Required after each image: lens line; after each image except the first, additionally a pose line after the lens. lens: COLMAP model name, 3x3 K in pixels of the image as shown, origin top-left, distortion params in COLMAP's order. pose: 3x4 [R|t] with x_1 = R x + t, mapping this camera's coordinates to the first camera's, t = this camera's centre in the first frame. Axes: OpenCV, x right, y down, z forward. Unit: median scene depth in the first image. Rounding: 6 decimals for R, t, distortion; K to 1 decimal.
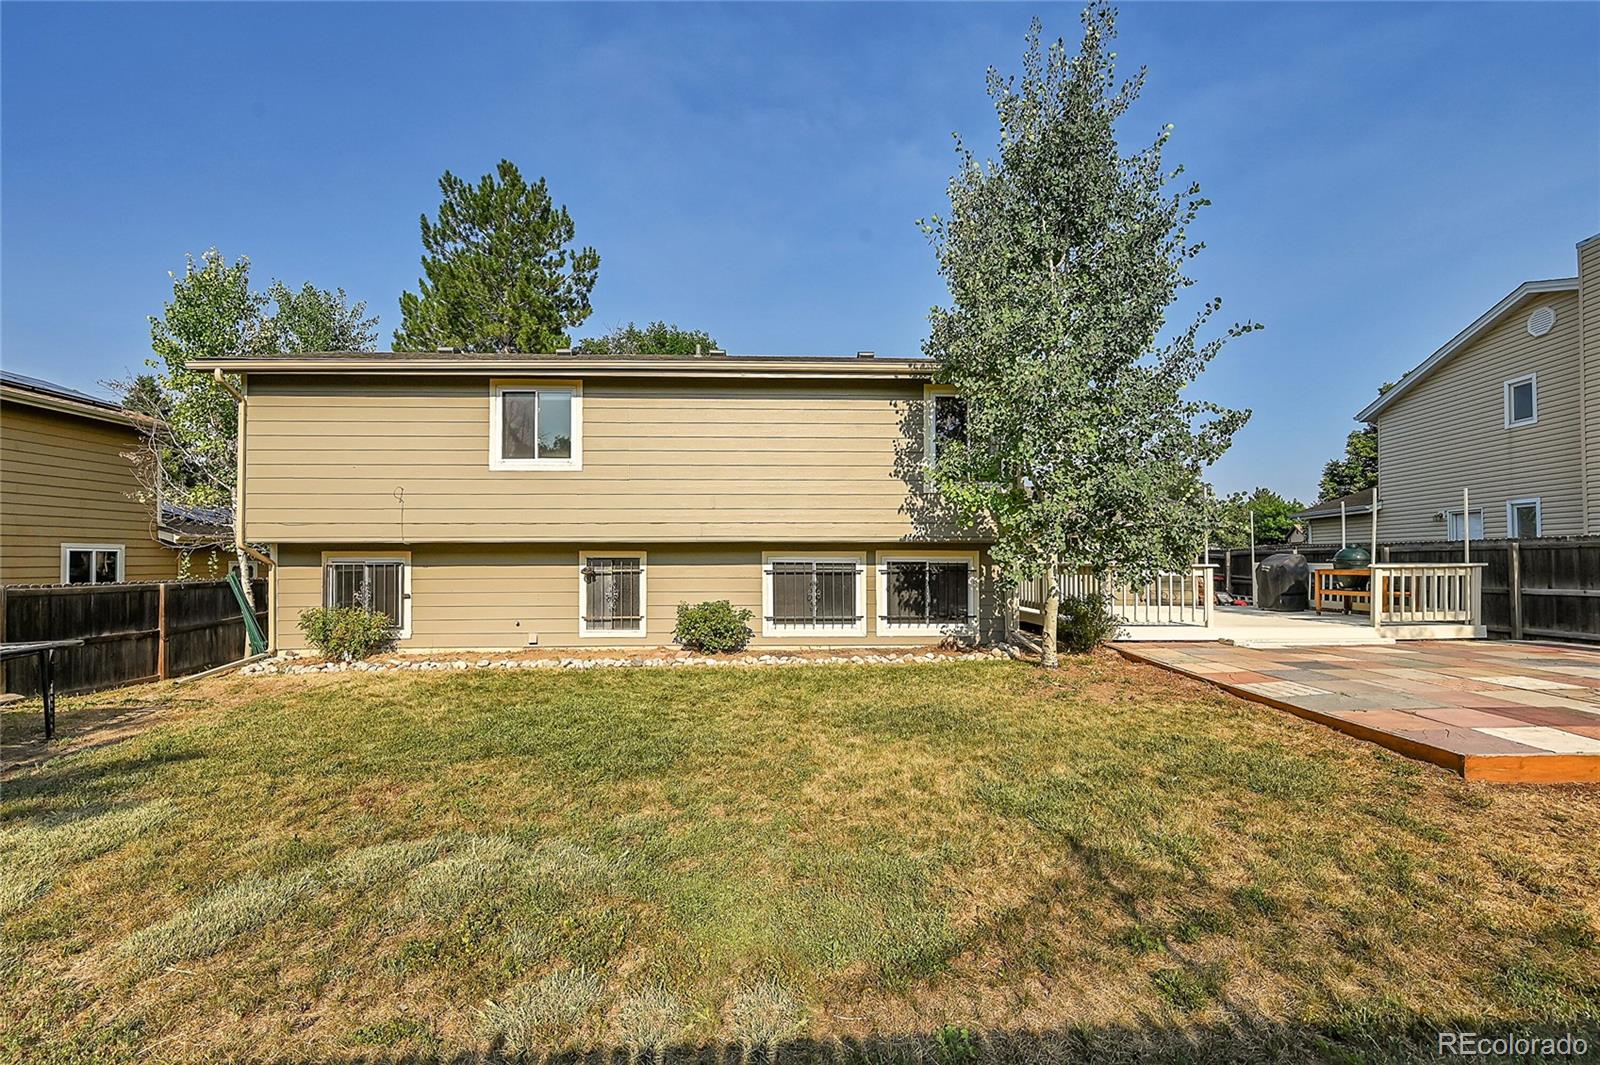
lens RADIAL K [[669.9, 0, 807.1], [0, 669.9, 543.7], [0, 0, 1]] dist [-0.000369, -0.000261]
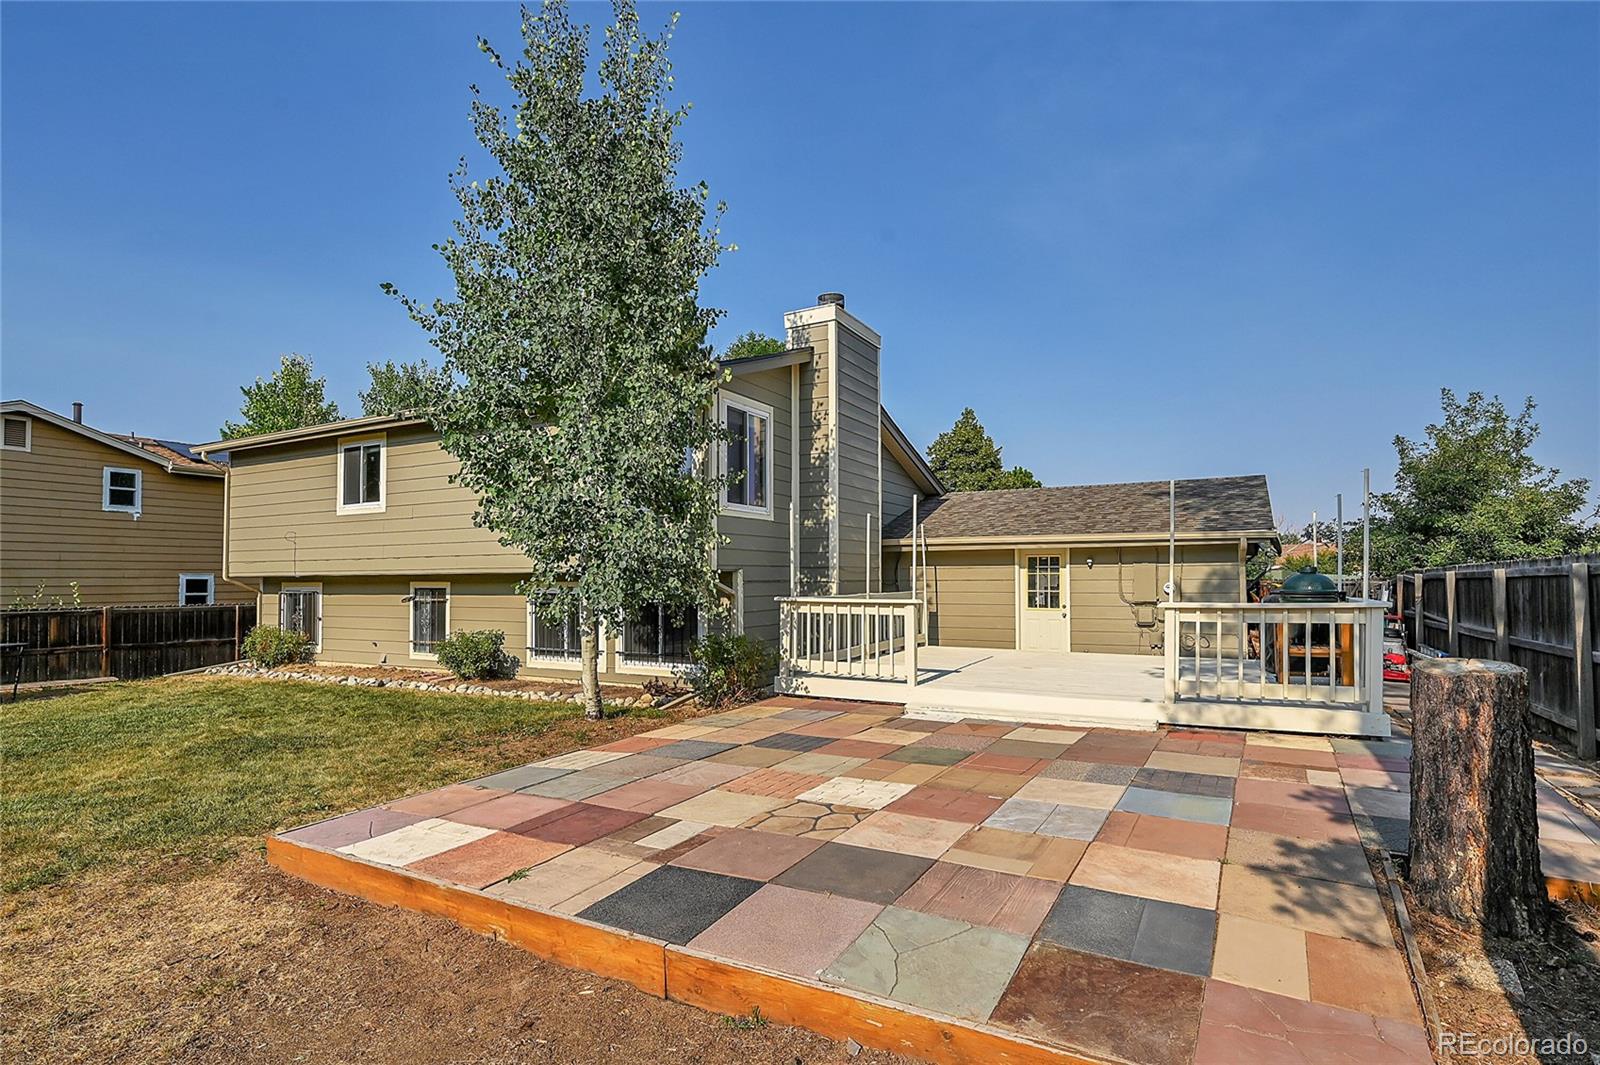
lens RADIAL K [[767.5, 0, 825.1], [0, 767.5, 559.7], [0, 0, 1]] dist [-0.001736, 0.000016]
pose [[0.873539, -0.014807, -0.486529, 0.896512], [0.012254, 0.999889, -0.008428, -0.007190], [0.486600, 0.001401, 0.873624, 0.213309]]
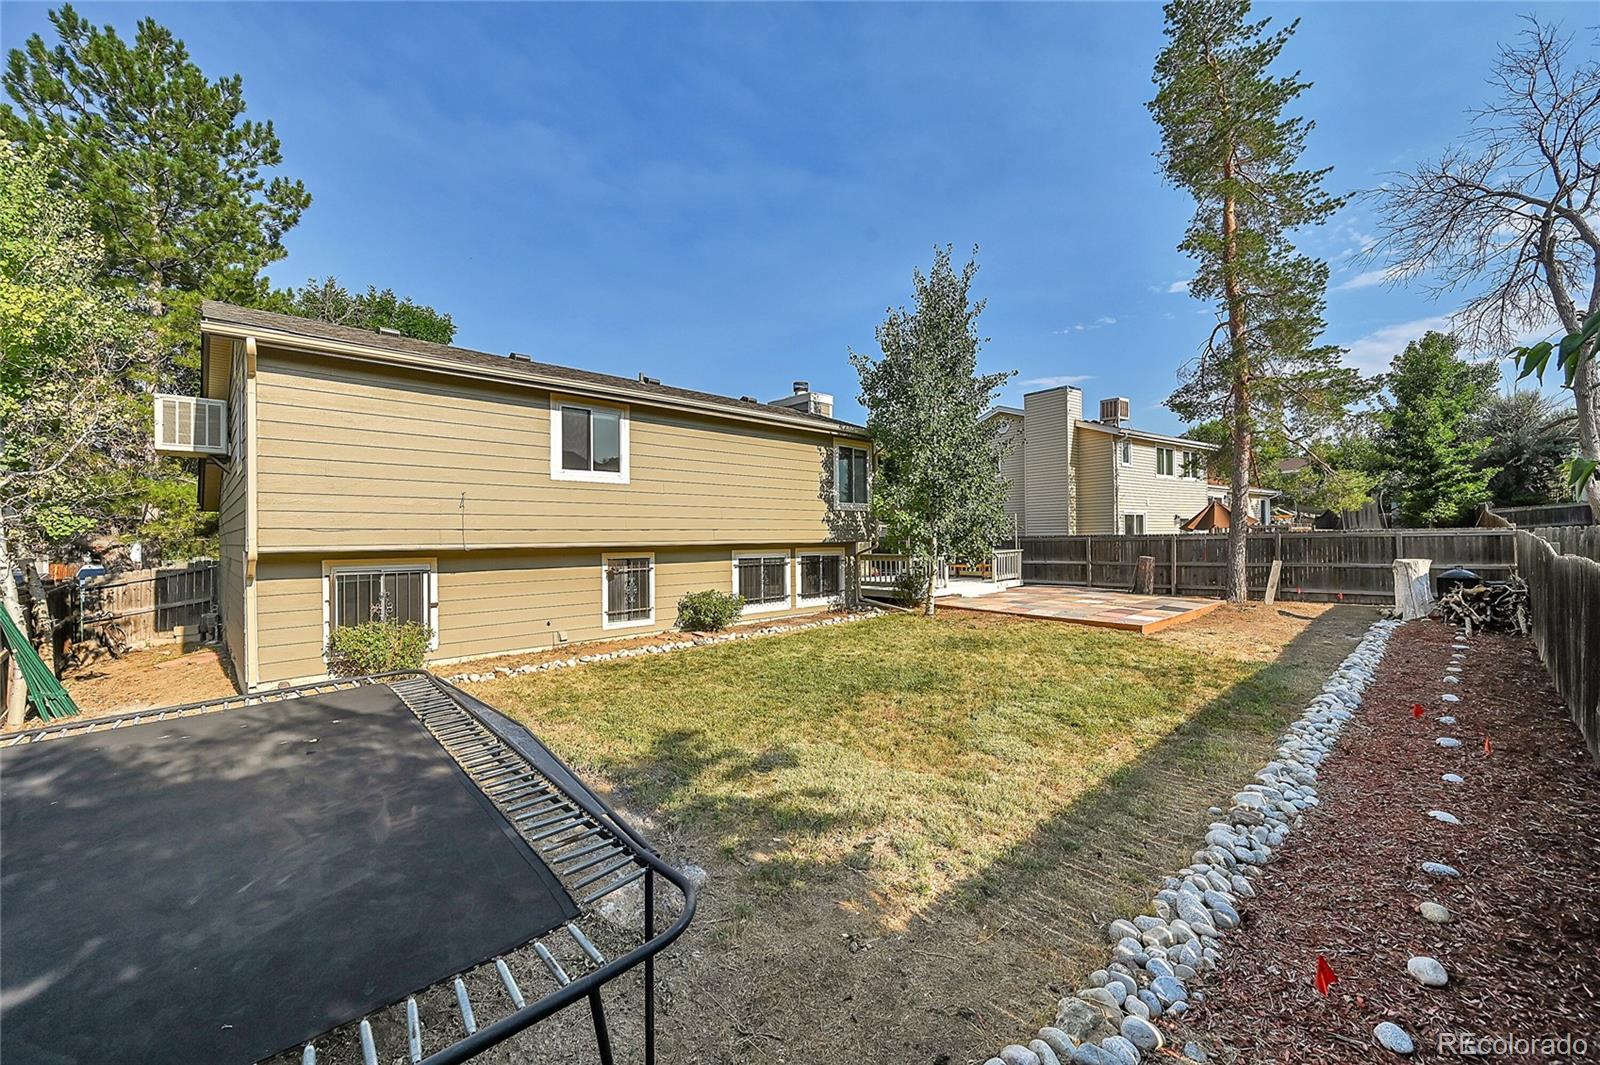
lens RADIAL K [[625.6, 0, 801.4], [0, 625.6, 533.9], [0, 0, 1]] dist [-0.001091, -0.000194]
pose [[0.749506, -0.001208, 0.661996, -0.781013], [-0.006997, 0.999928, 0.009747, -0.033992], [-0.661960, -0.011937, 0.749444, -0.001817]]
